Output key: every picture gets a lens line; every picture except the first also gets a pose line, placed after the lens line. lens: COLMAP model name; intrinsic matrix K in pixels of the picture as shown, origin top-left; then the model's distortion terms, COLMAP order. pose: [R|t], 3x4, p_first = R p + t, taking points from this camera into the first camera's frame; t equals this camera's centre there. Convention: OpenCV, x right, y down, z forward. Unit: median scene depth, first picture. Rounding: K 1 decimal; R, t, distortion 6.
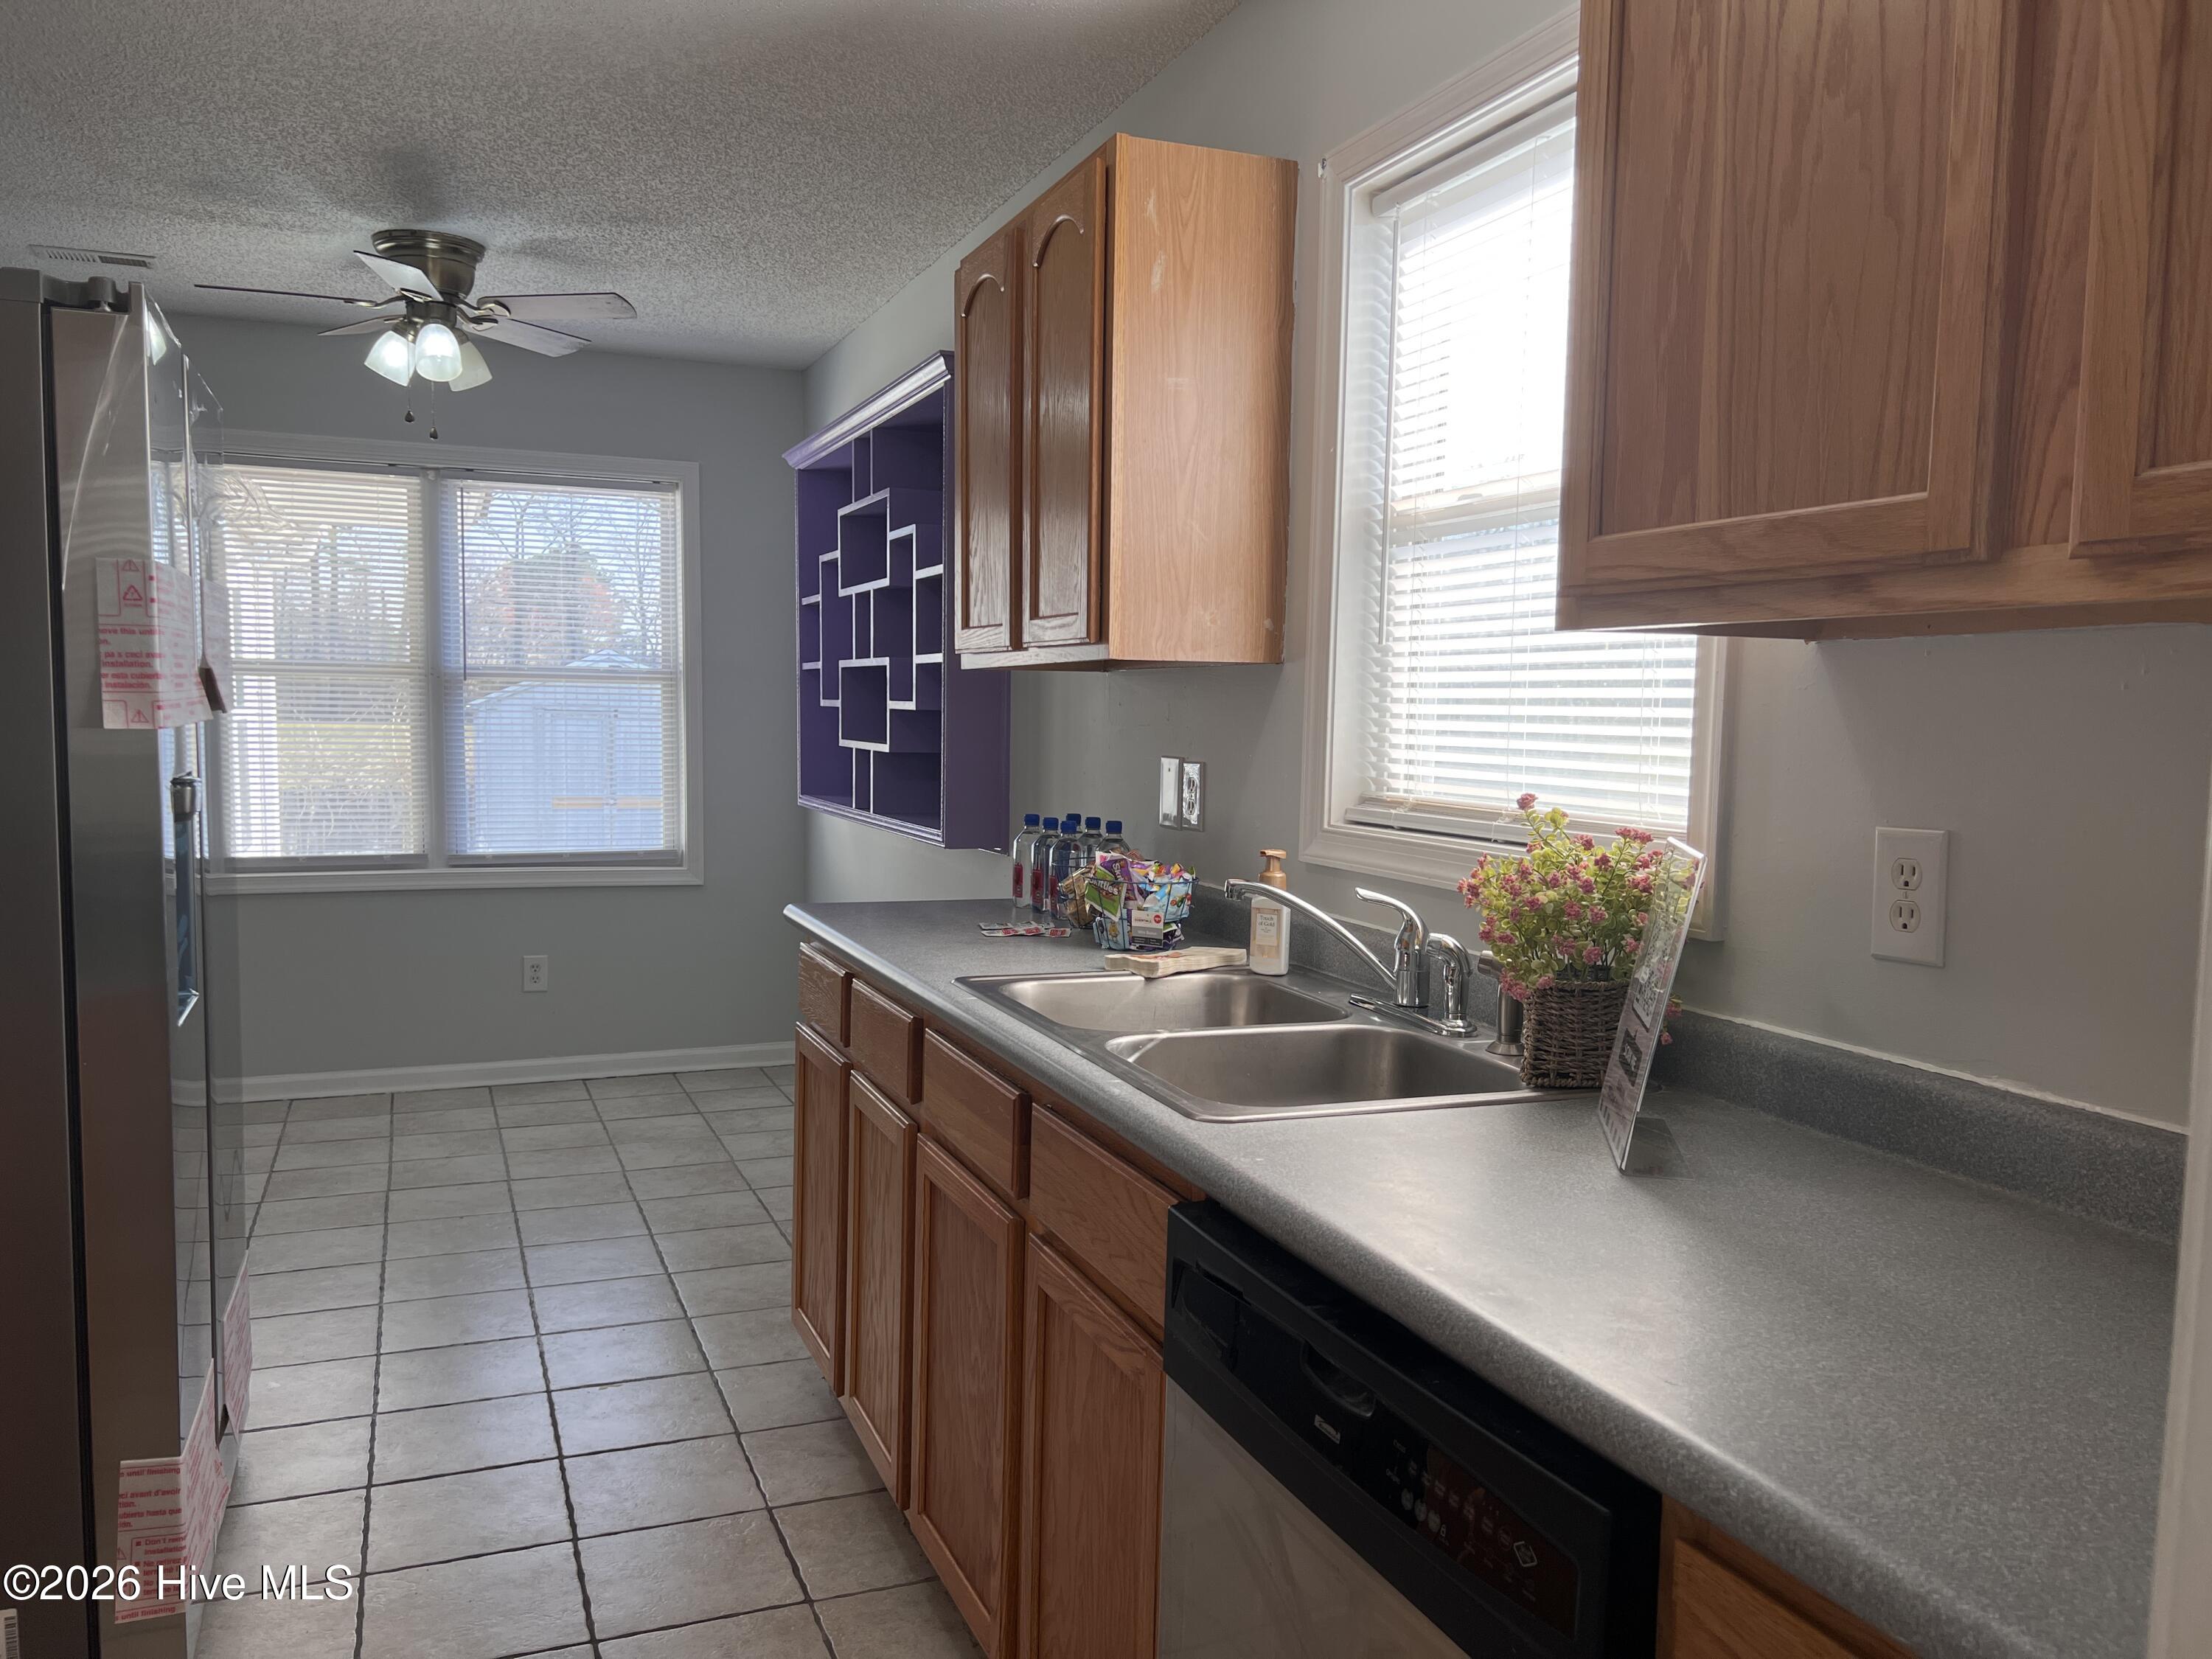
lens RADIAL K [[1653.2, 0, 1064.7], [0, 1653.2, 850.0], [0, 0, 1]] dist [0.061326, -0.063513]
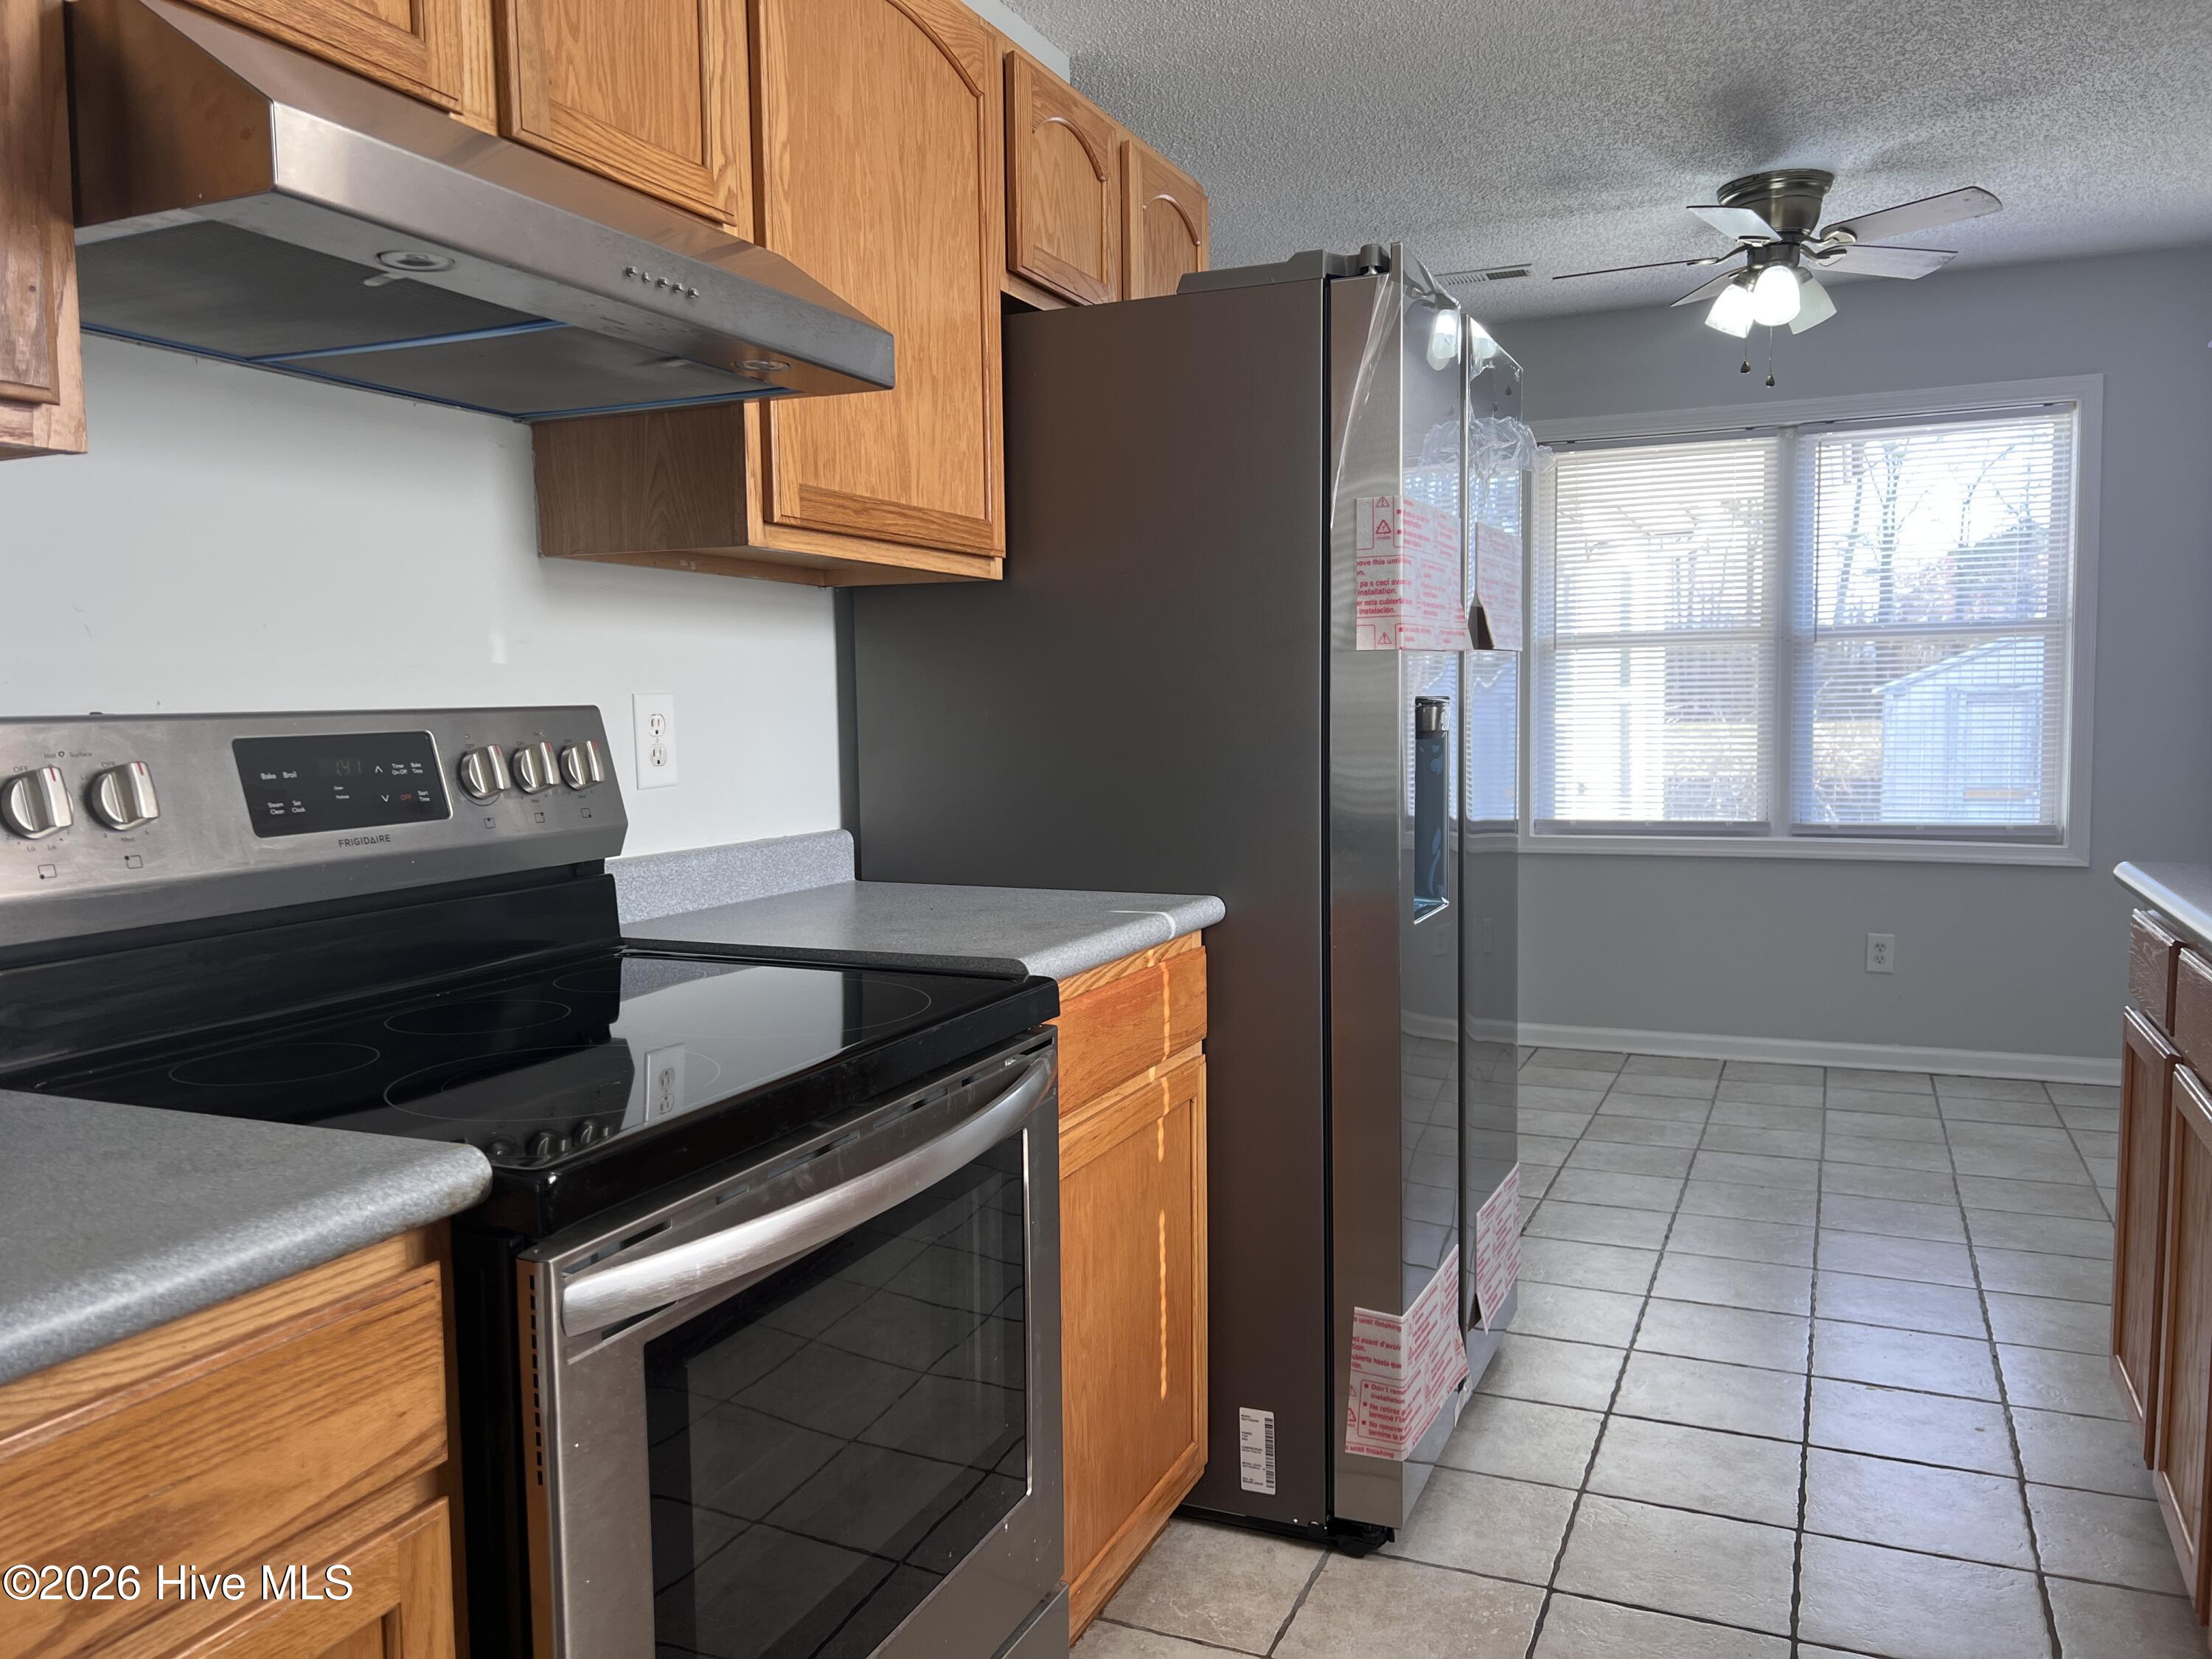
lens RADIAL K [[1653.2, 0, 1116.9], [0, 1653.2, 834.2], [0, 0, 1]] dist [0.061326, -0.063513]
pose [[0.710987, 0.029820, -0.702572, 0.046353], [-0.035660, 0.999344, 0.006329, 0.023637], [0.702300, 0.020554, 0.711584, 0.046273]]
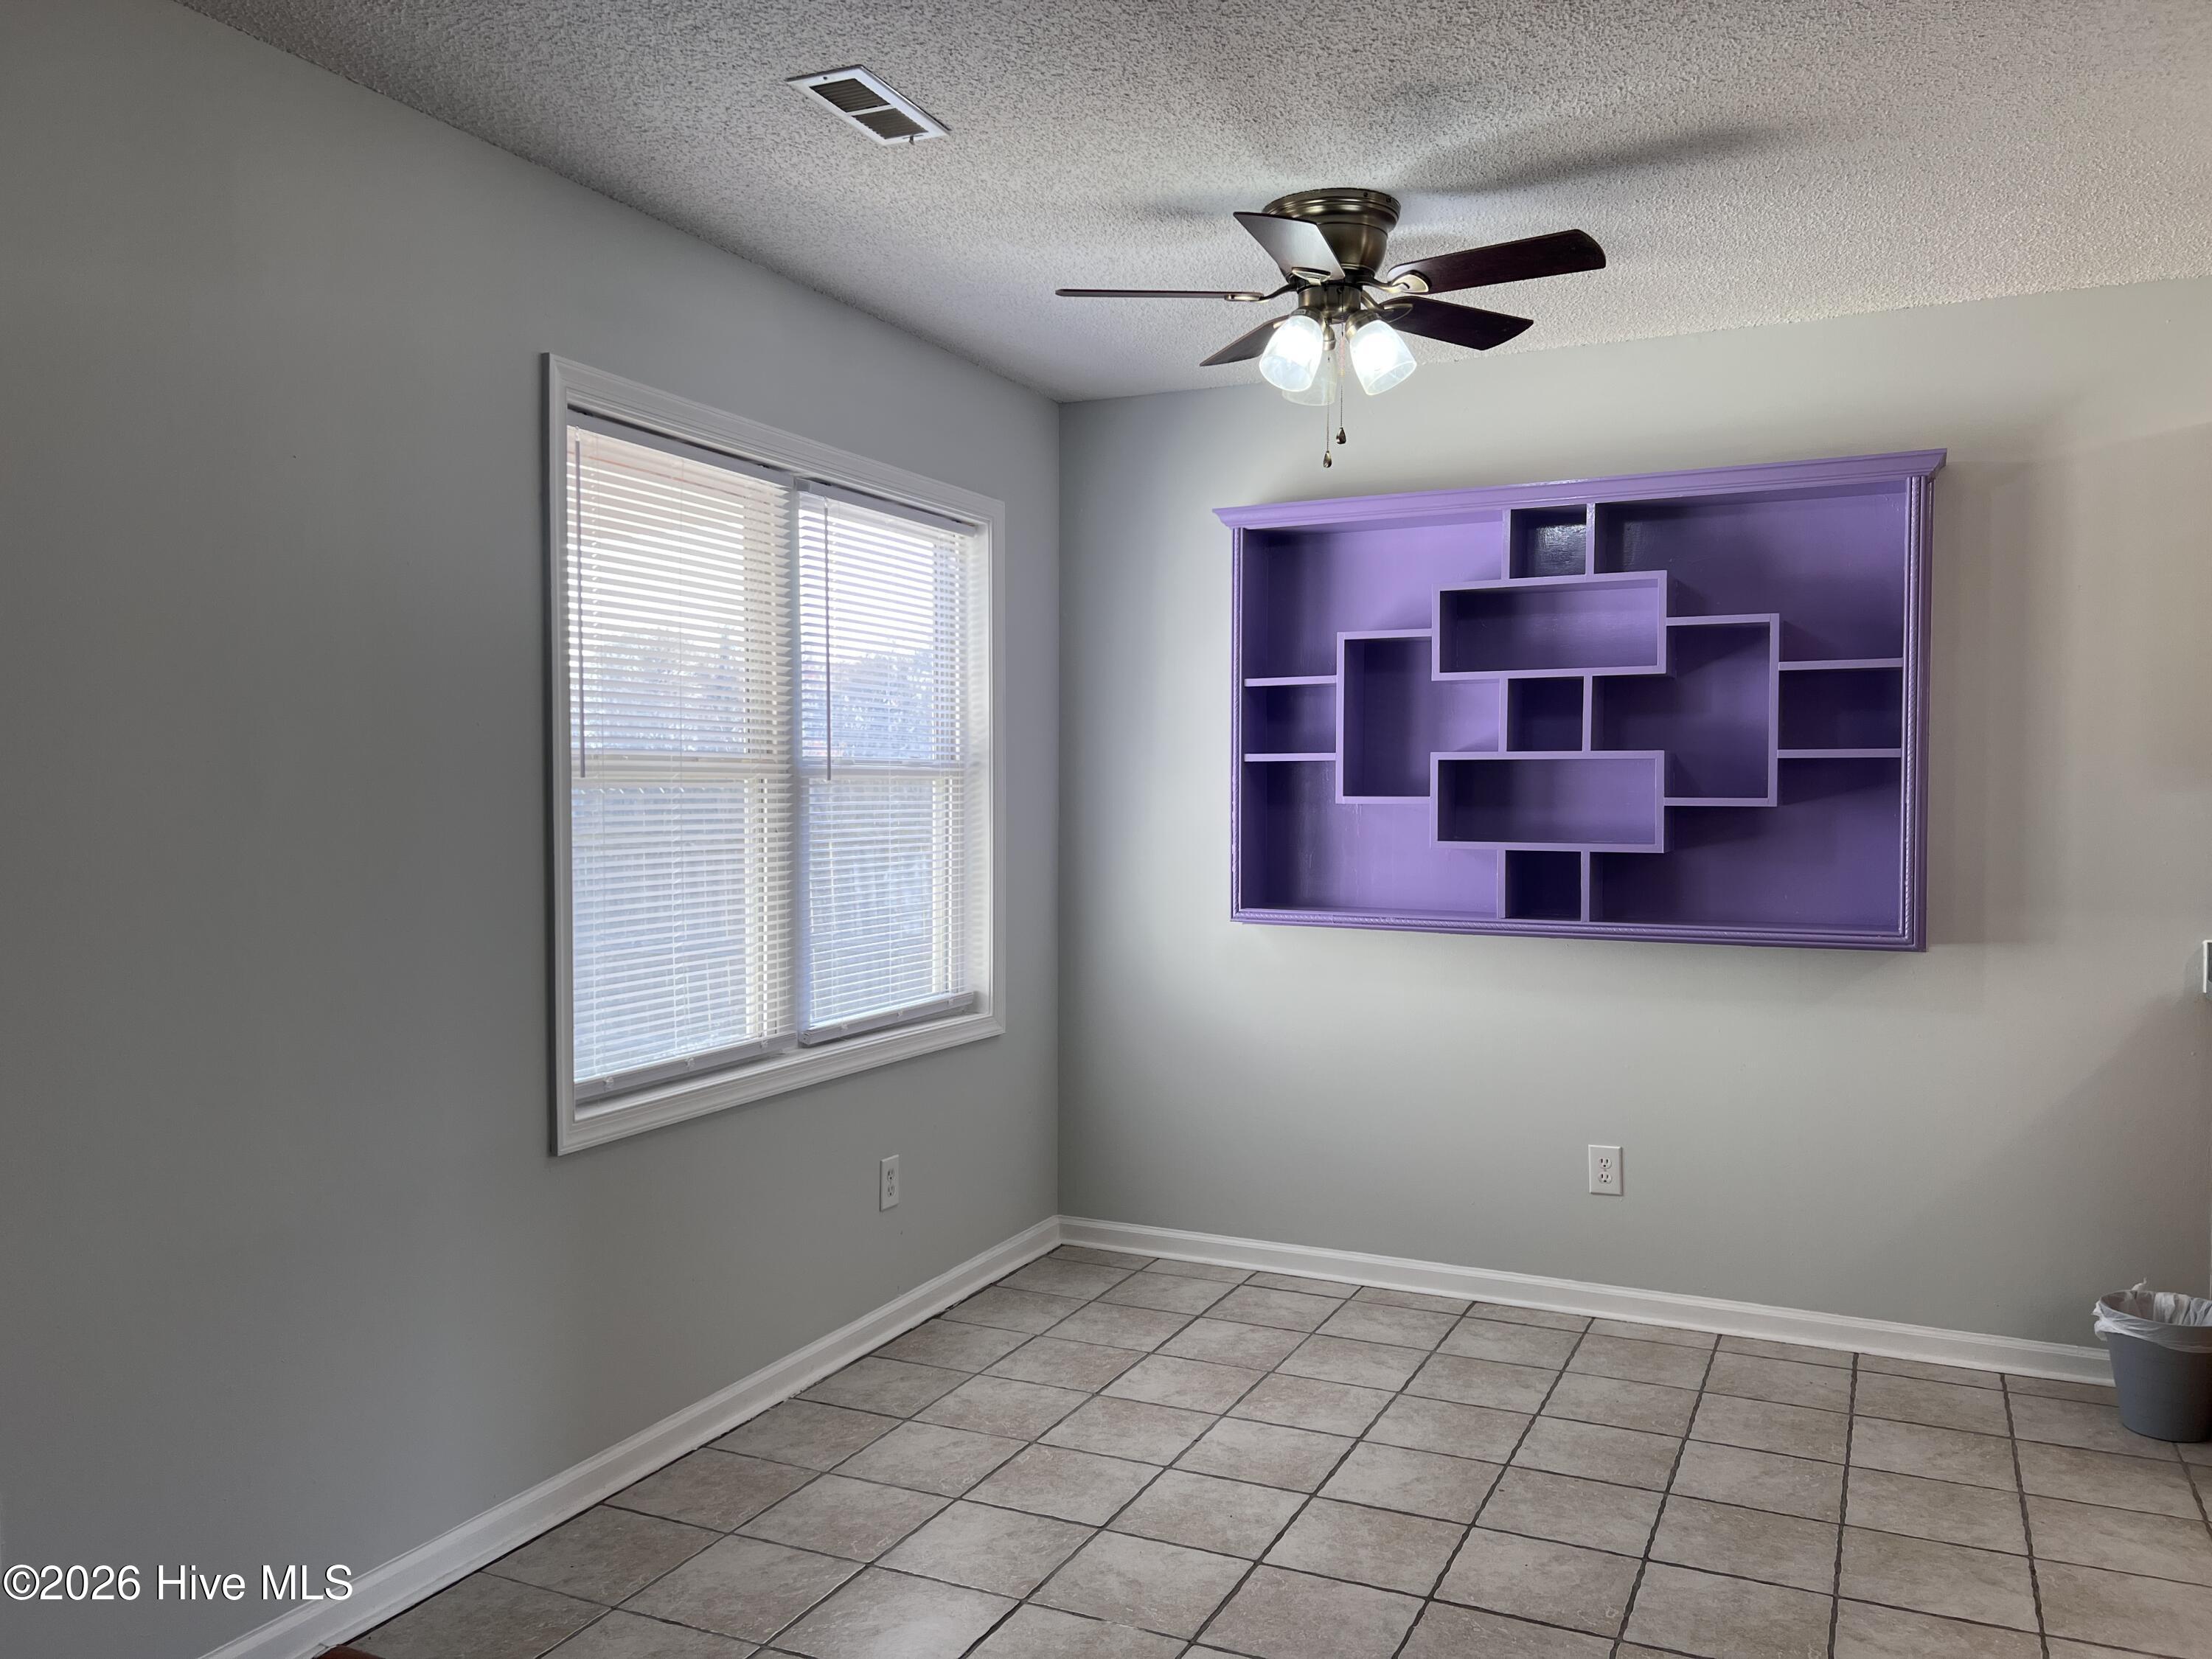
lens RADIAL K [[1653.2, 0, 1086.8], [0, 1653.2, 835.9], [0, 0, 1]] dist [0.061326, -0.063513]
pose [[0.736698, -0.032568, 0.675438, -1.034335], [0.070012, 0.997145, -0.028282, -0.069112], [-0.672588, 0.068124, 0.736875, 0.567009]]
